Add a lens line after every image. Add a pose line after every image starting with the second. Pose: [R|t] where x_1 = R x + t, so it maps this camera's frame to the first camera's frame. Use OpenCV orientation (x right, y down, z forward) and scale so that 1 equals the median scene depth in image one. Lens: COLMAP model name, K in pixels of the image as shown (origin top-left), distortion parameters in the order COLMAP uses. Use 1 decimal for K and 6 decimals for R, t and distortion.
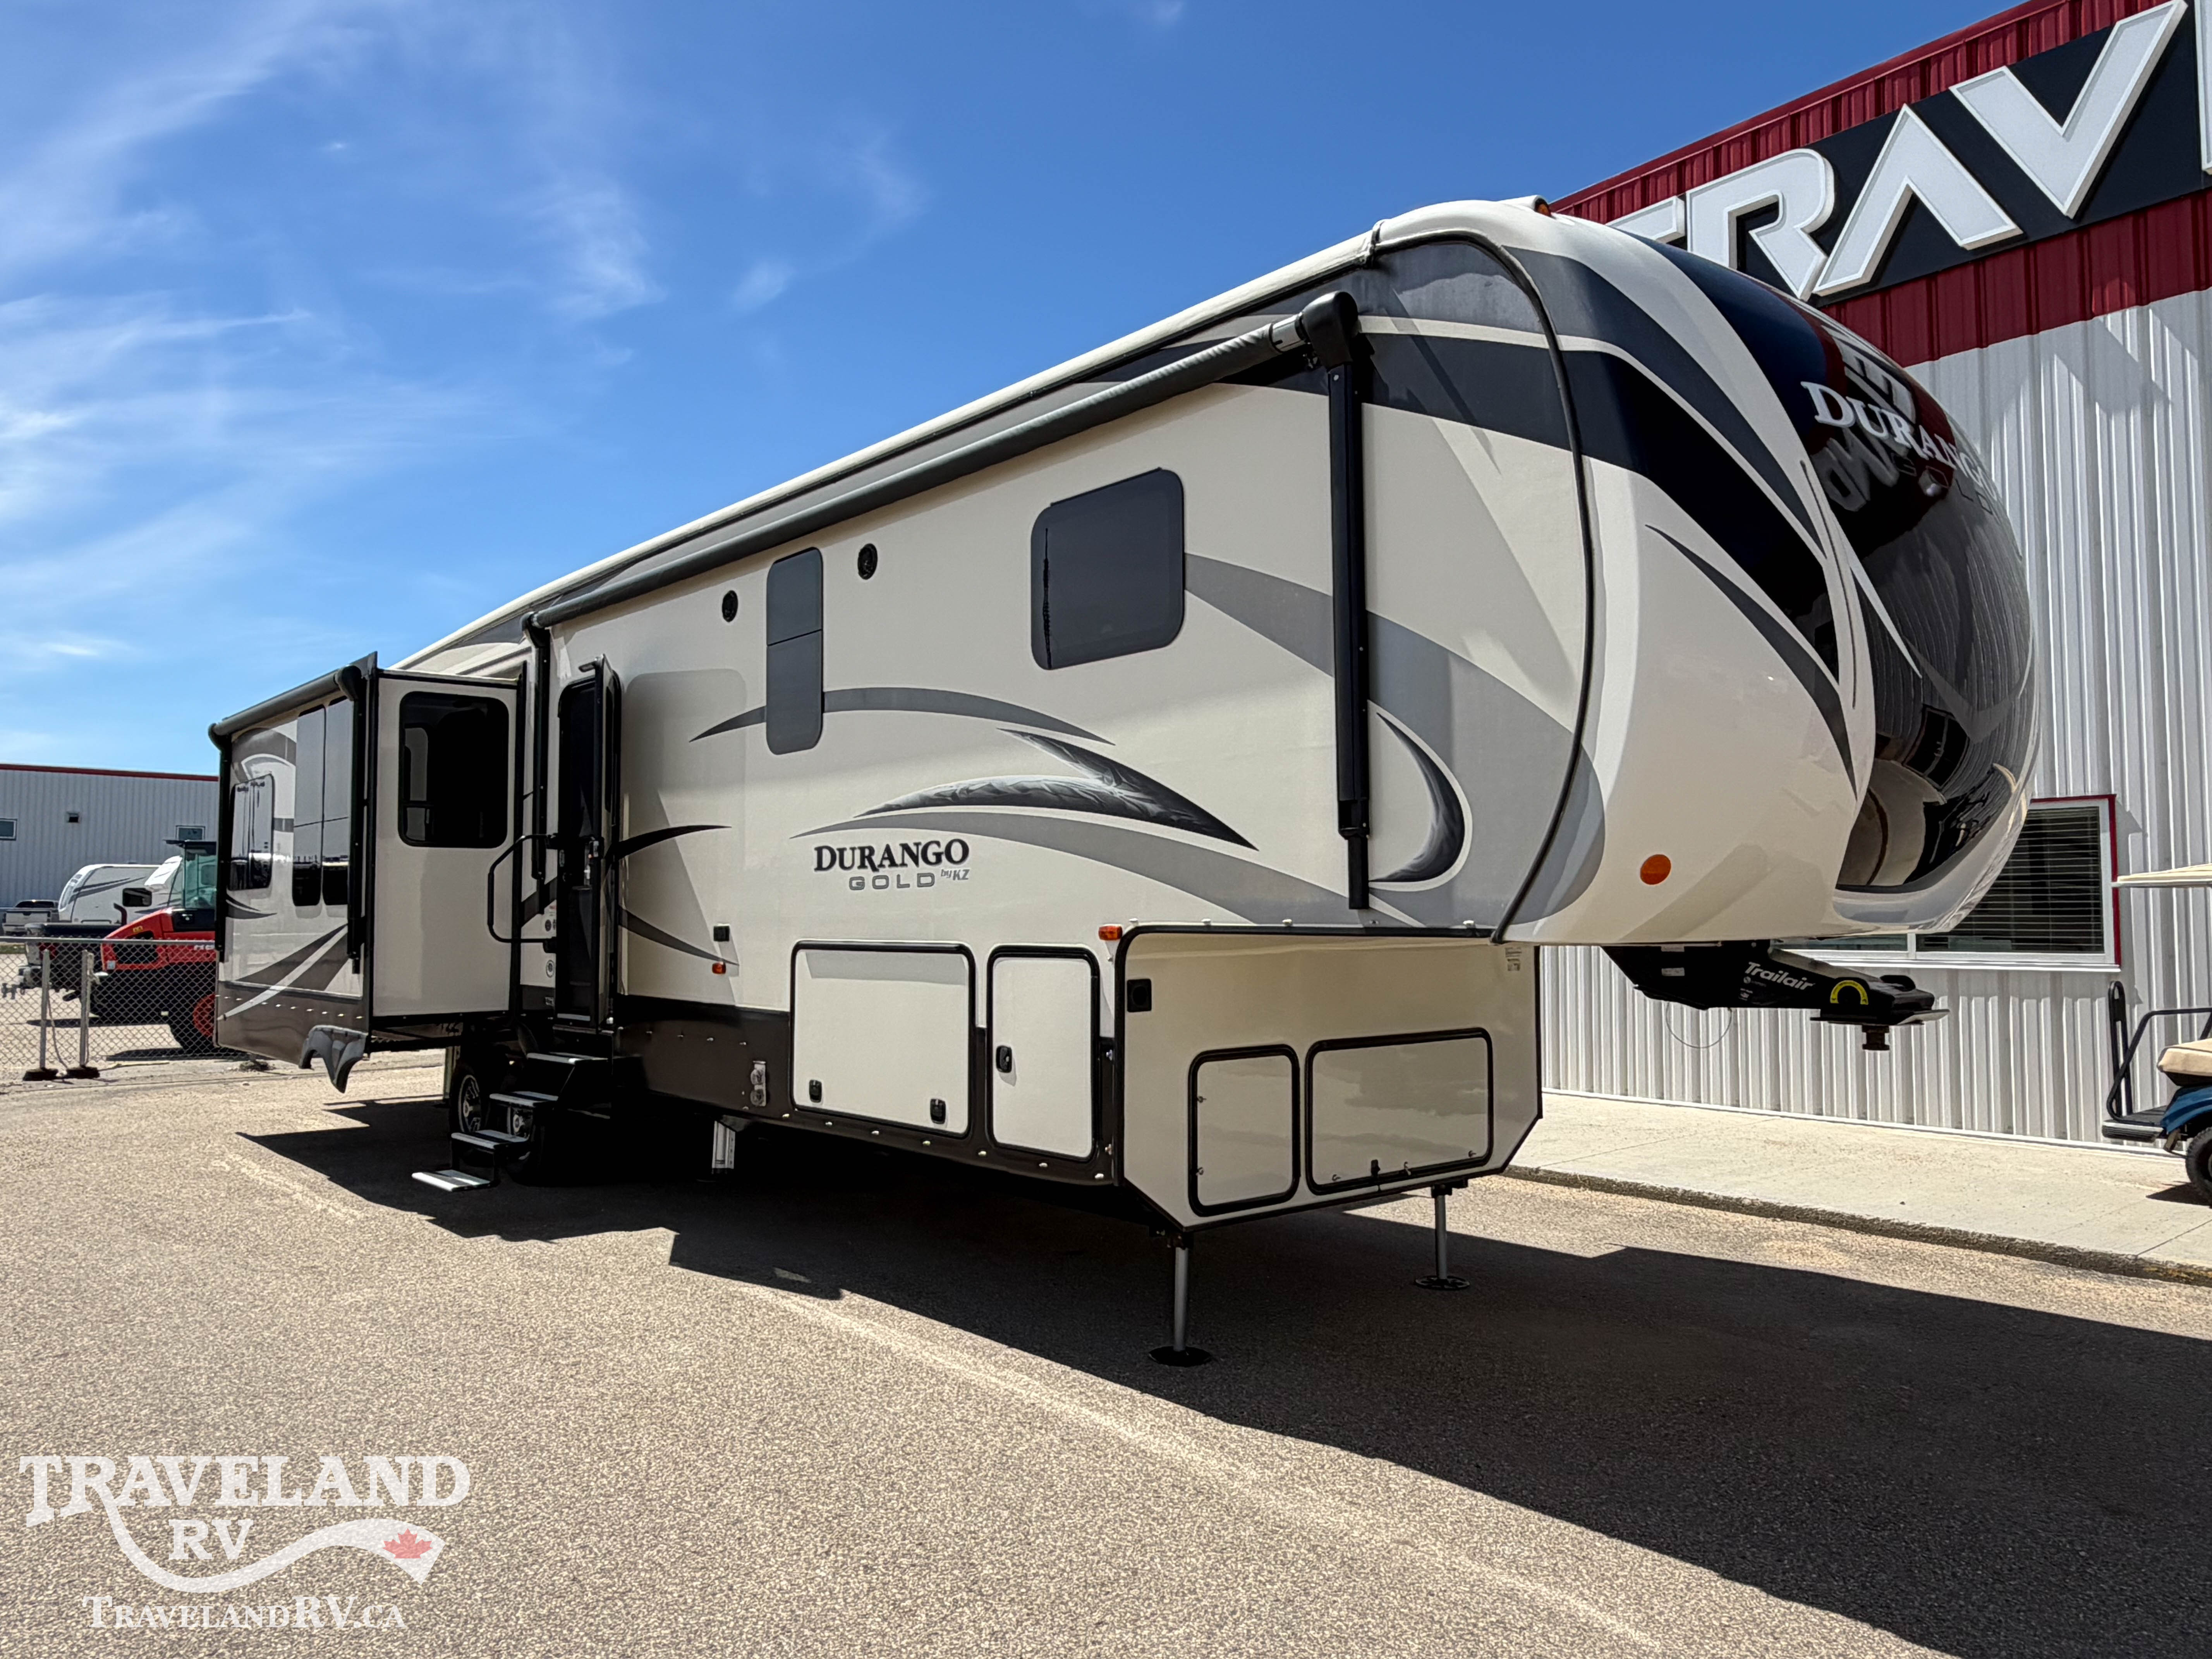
lens RADIAL K [[1483.8, 0, 1106.0], [0, 1483.8, 829.5], [0, 0, 1]] dist [-0.002555, -0.000977]
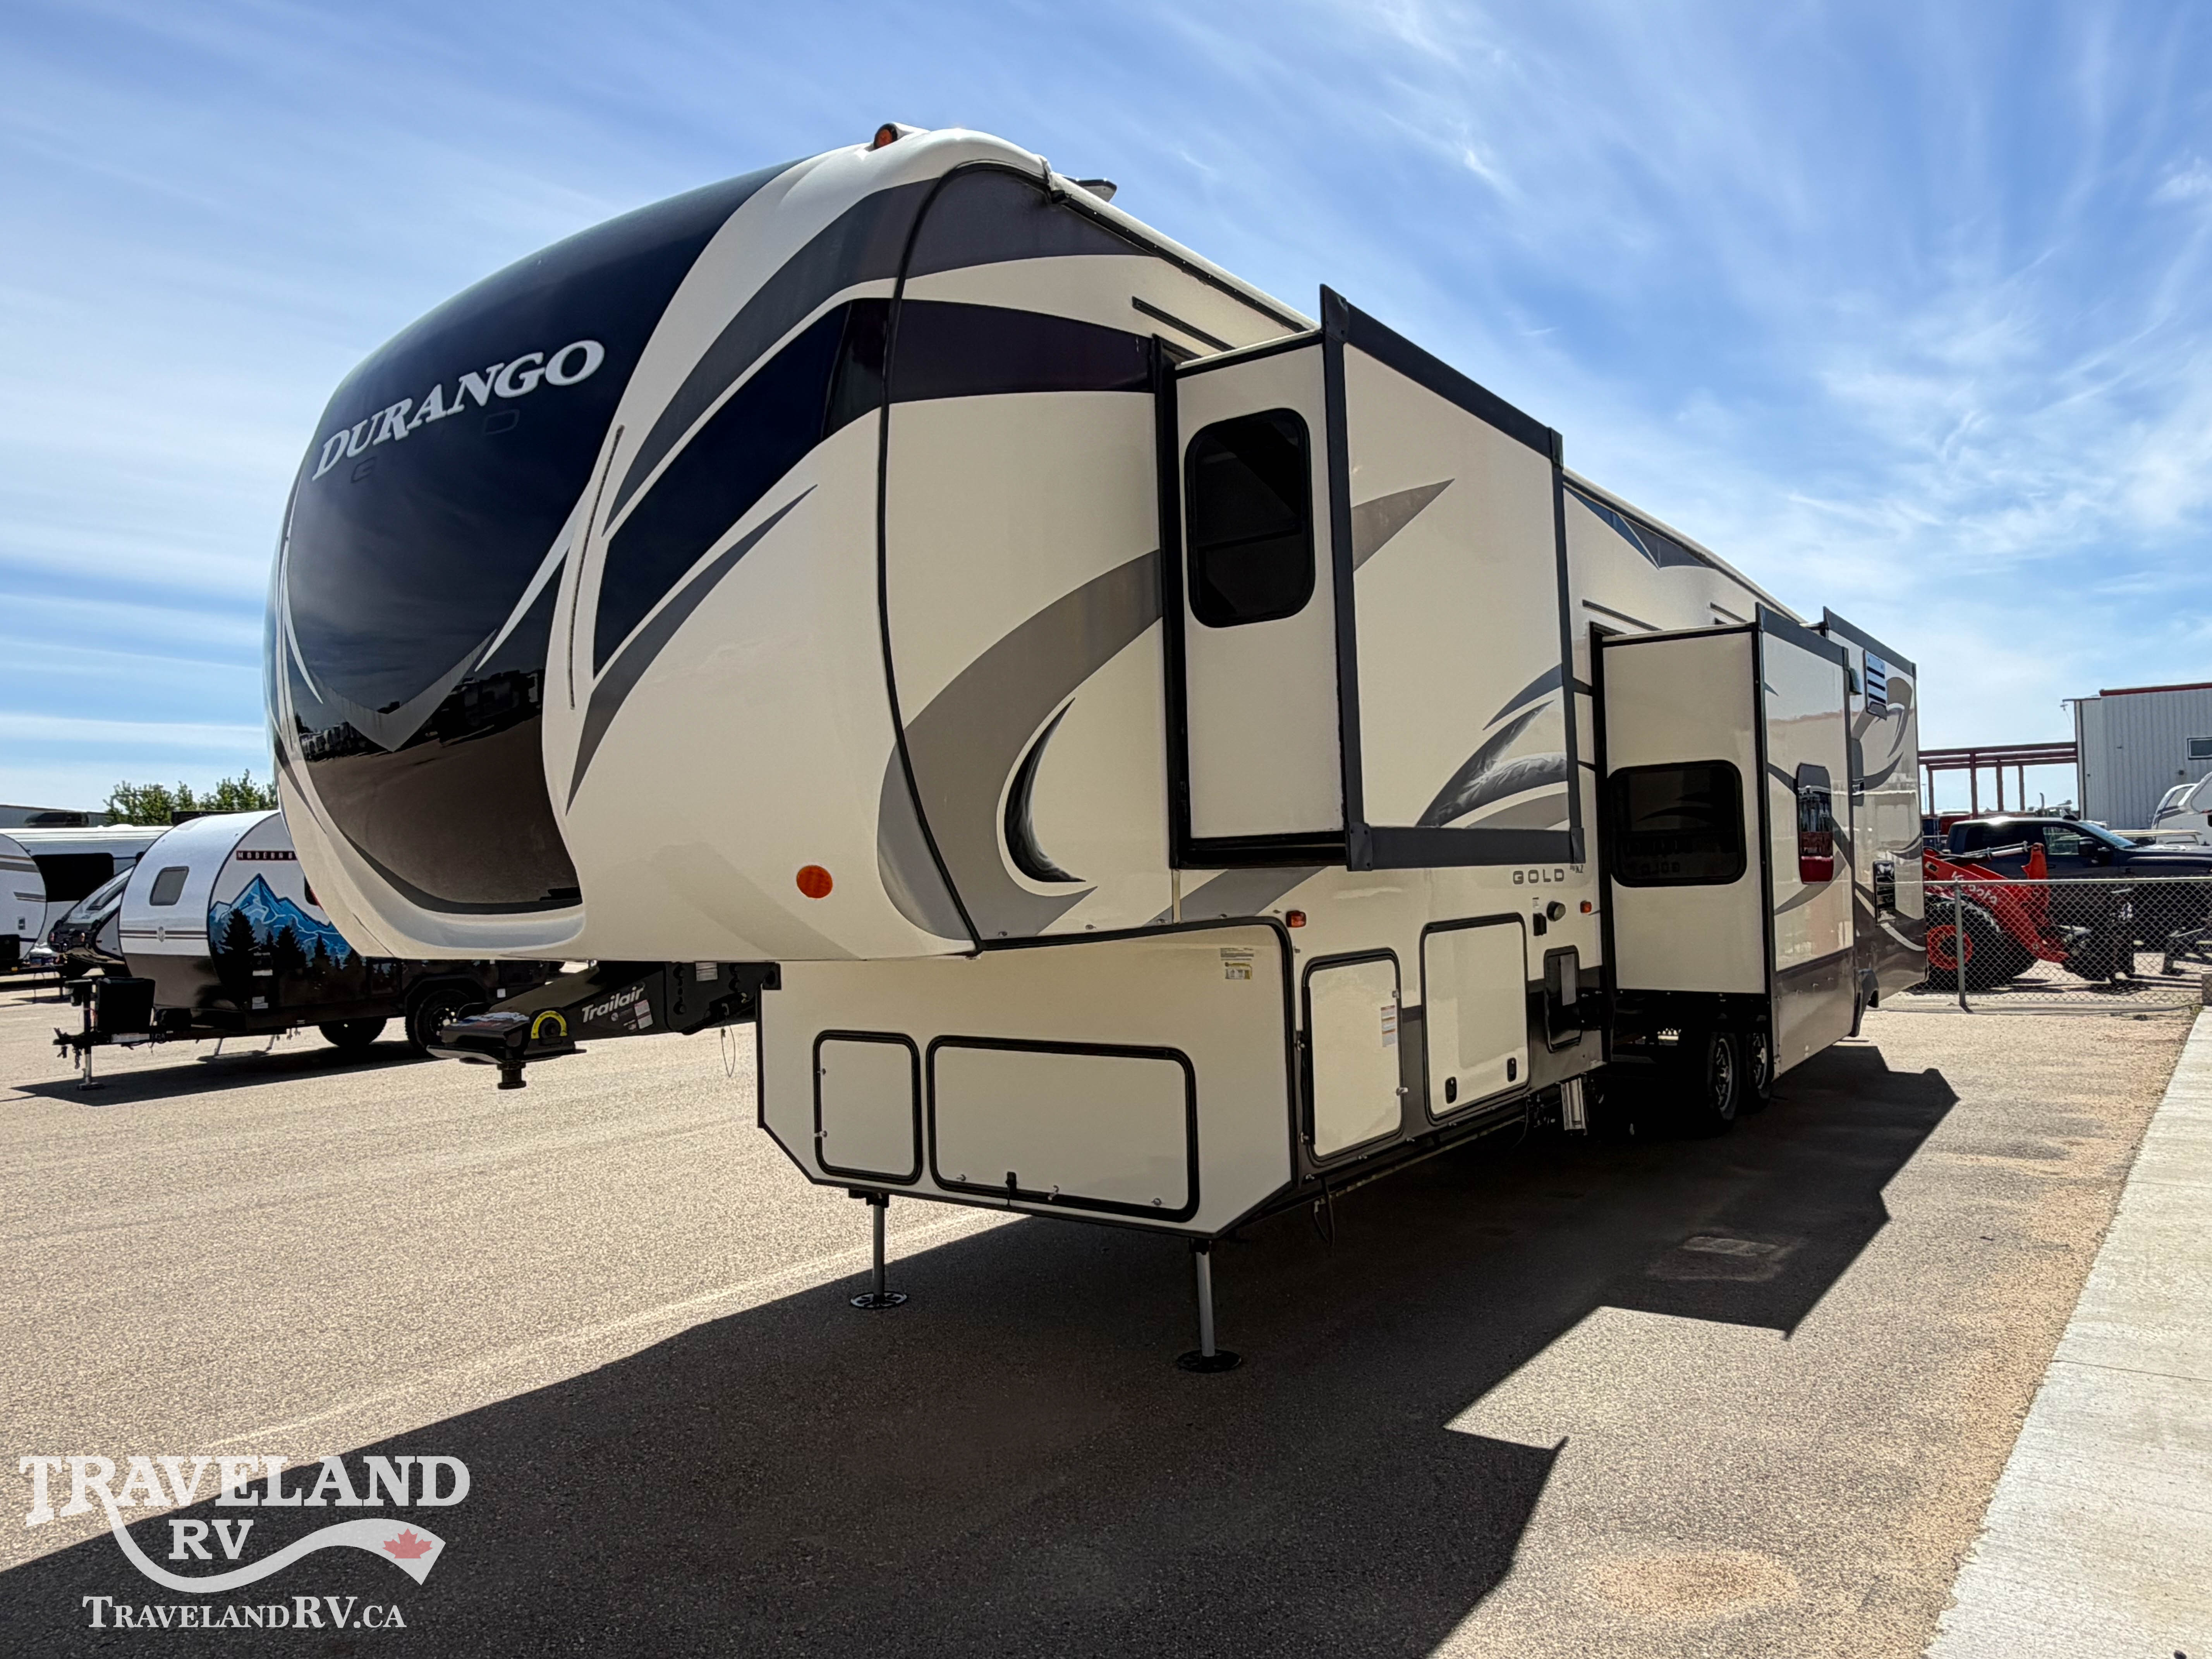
lens RADIAL K [[1543.1, 0, 1106.0], [0, 1543.1, 829.5], [0, 0, 1]] dist [0.003649, 0.002141]
pose [[0.221592, -0.024632, -0.974828, 1.261806], [0.093735, 0.995590, -0.003850, 0.022726], [0.970624, -0.090522, 0.222924, 0.961141]]
